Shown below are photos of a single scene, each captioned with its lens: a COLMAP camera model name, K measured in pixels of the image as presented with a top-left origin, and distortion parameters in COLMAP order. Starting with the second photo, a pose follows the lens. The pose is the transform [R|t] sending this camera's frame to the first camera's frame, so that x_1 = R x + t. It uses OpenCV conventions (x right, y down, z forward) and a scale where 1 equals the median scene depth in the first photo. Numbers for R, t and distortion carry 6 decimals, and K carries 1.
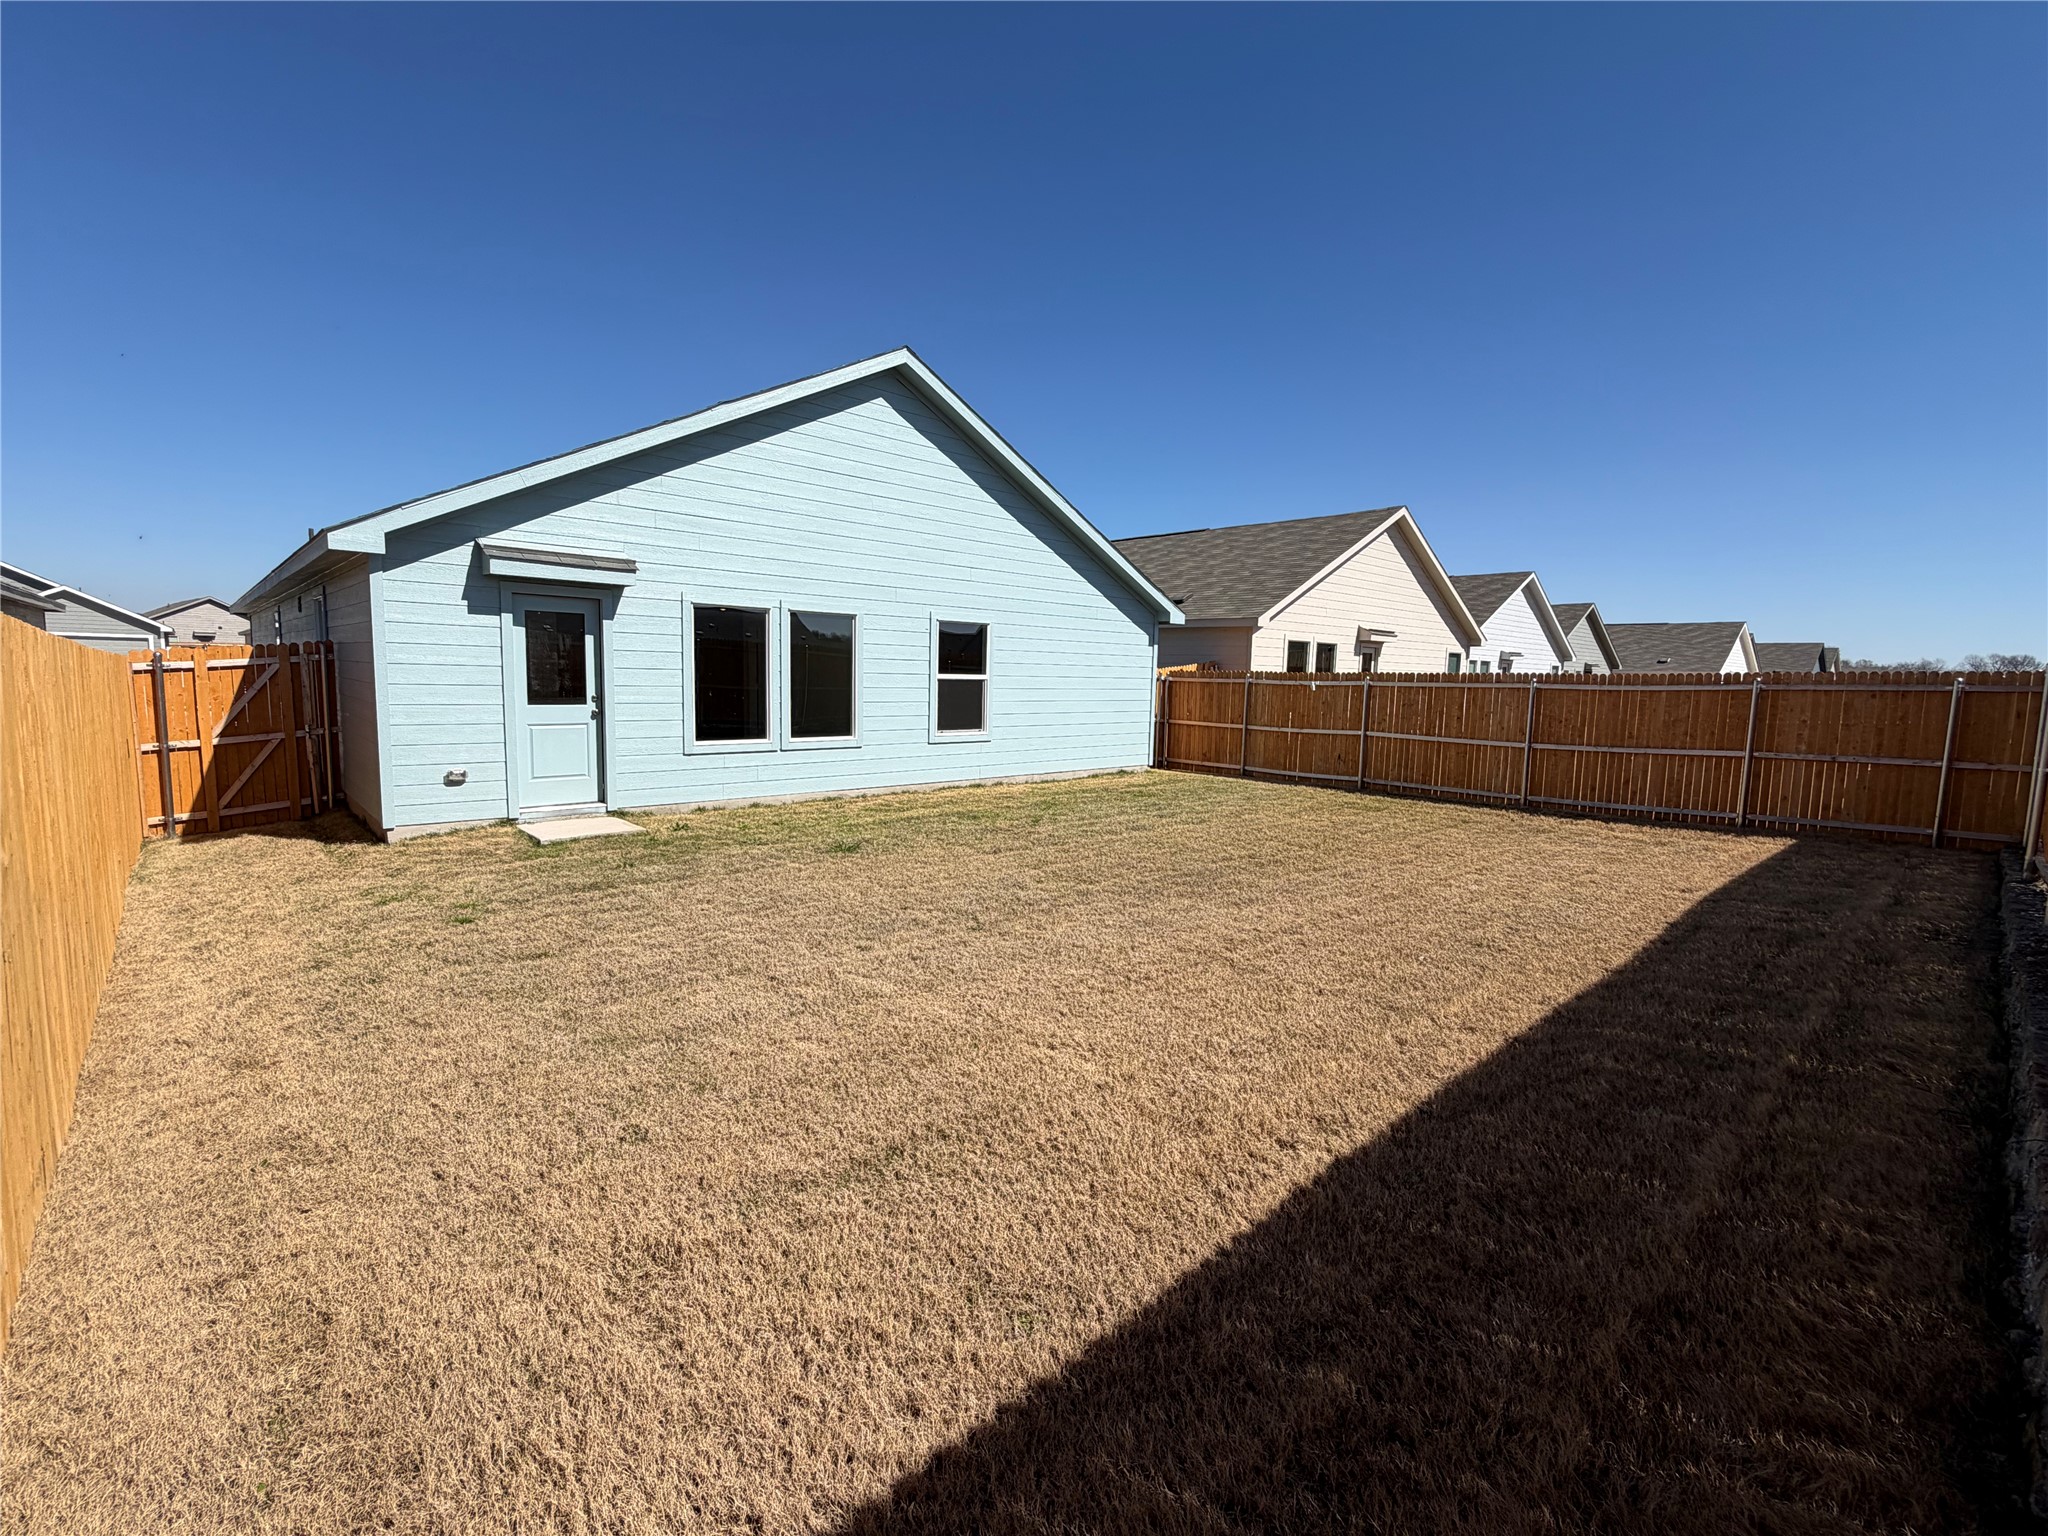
lens RADIAL K [[909.3, 0, 1017.3], [0, 909.3, 766.2], [0, 0, 1]] dist [0.001922, 0.000015]
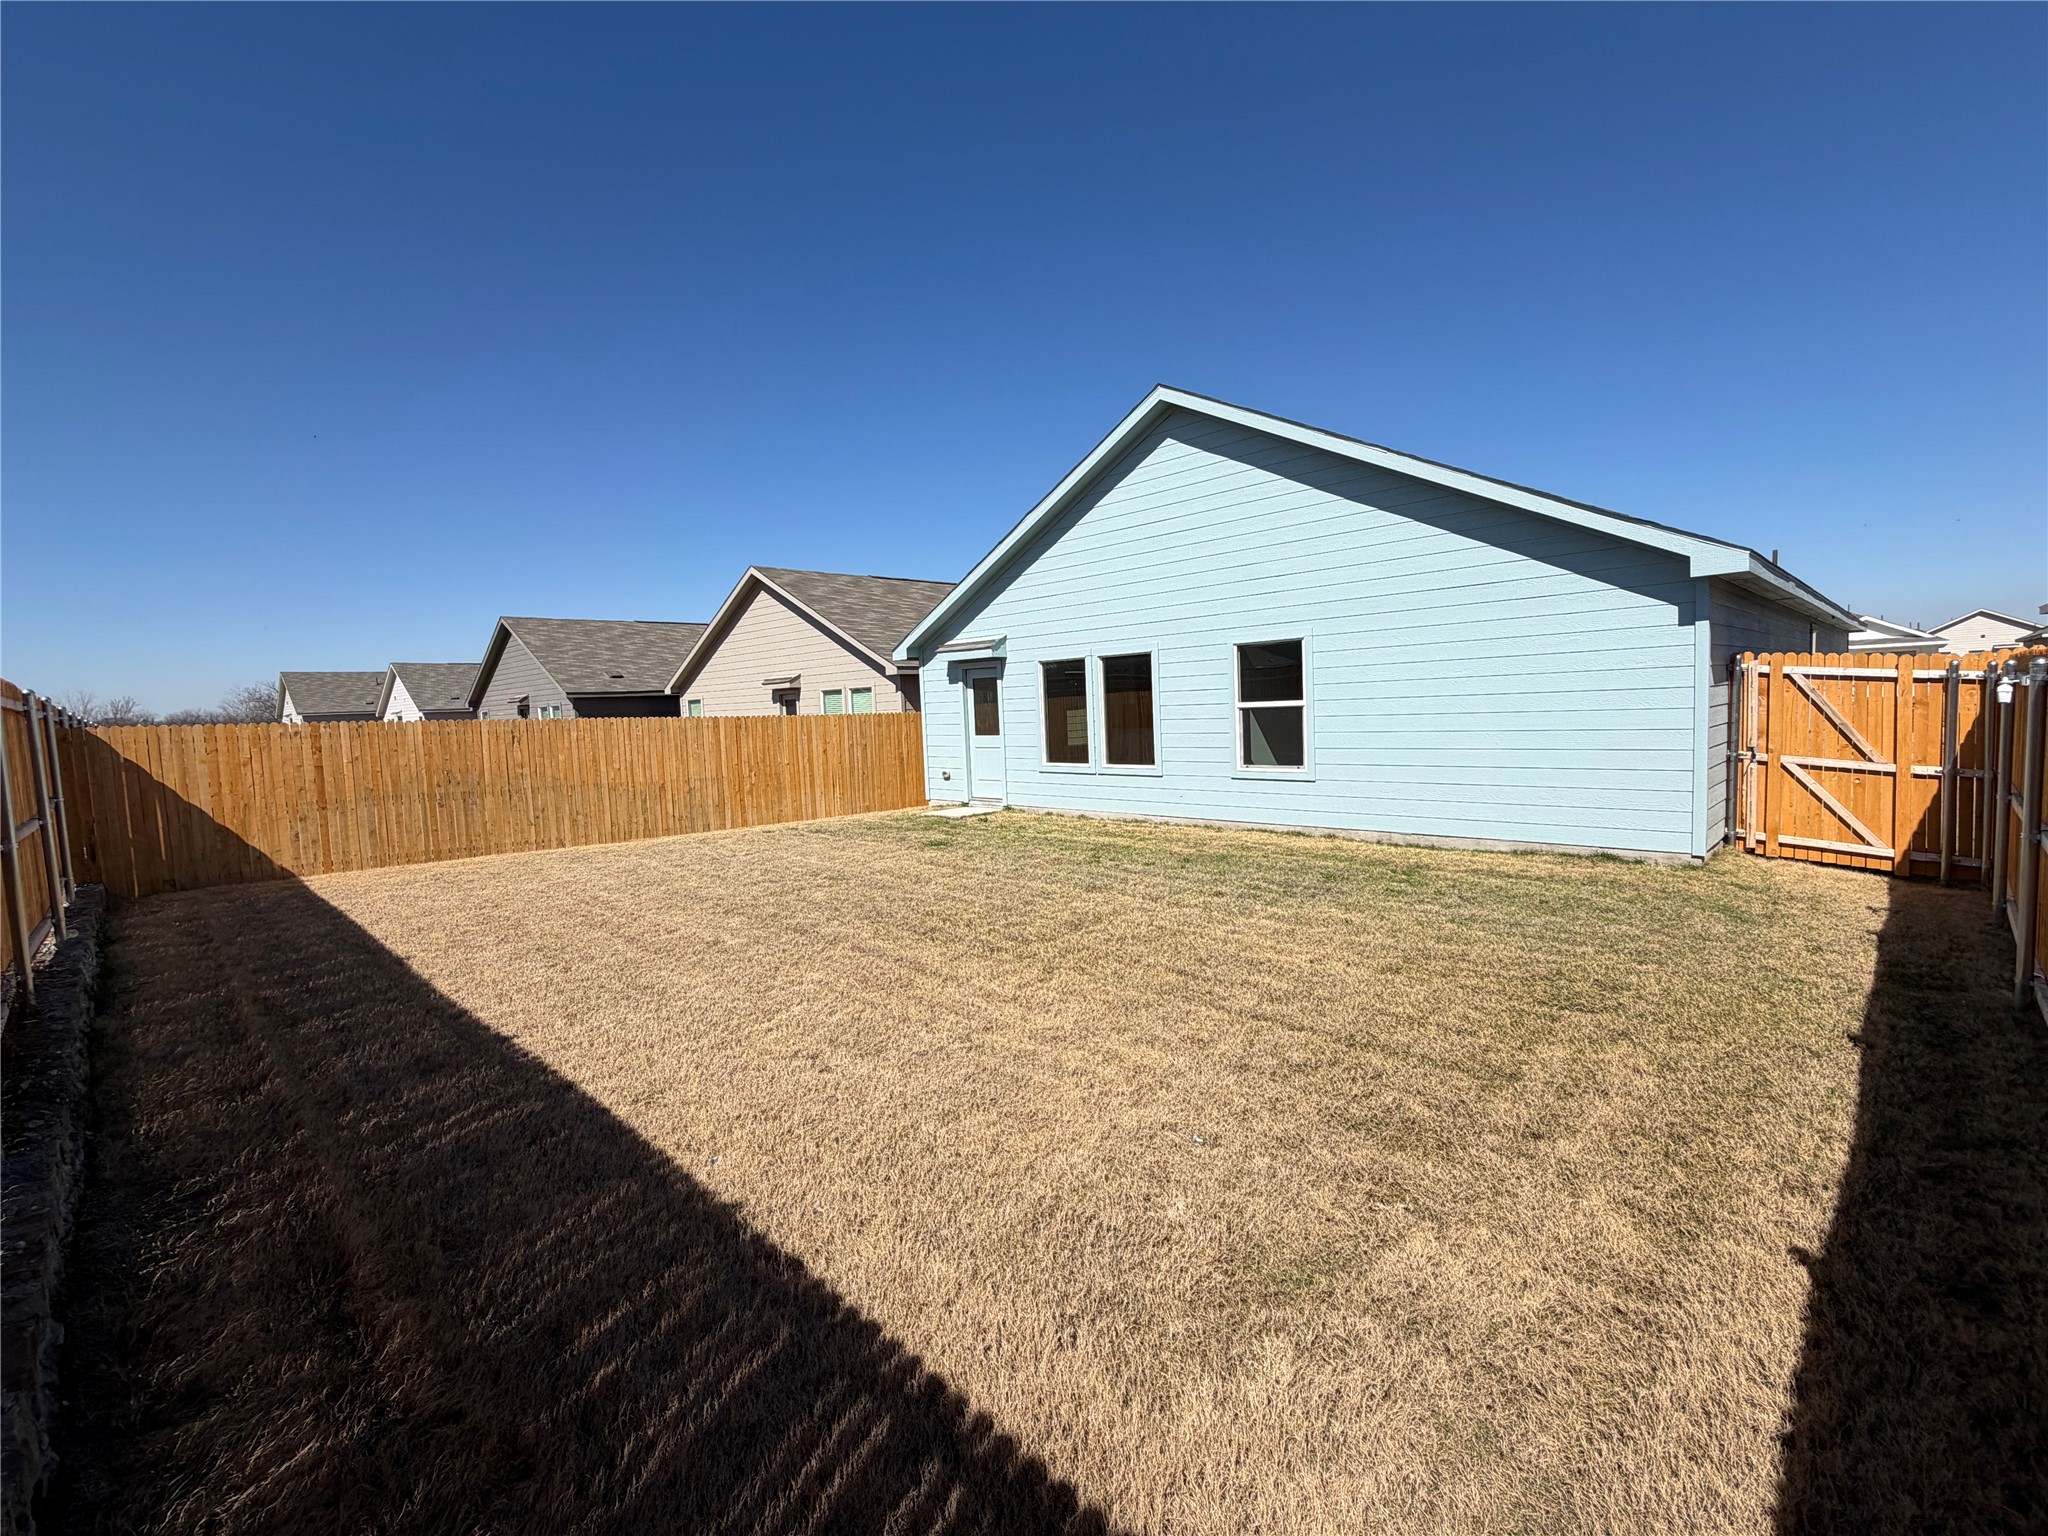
lens RADIAL K [[909.3, 0, 1017.3], [0, 909.3, 766.2], [0, 0, 1]] dist [0.001922, 0.000015]
pose [[0.026787, 0.047093, -0.998531, 0.876877], [-0.057016, 0.997336, 0.045507, -0.071458], [0.998014, 0.055713, 0.029400, 0.808654]]
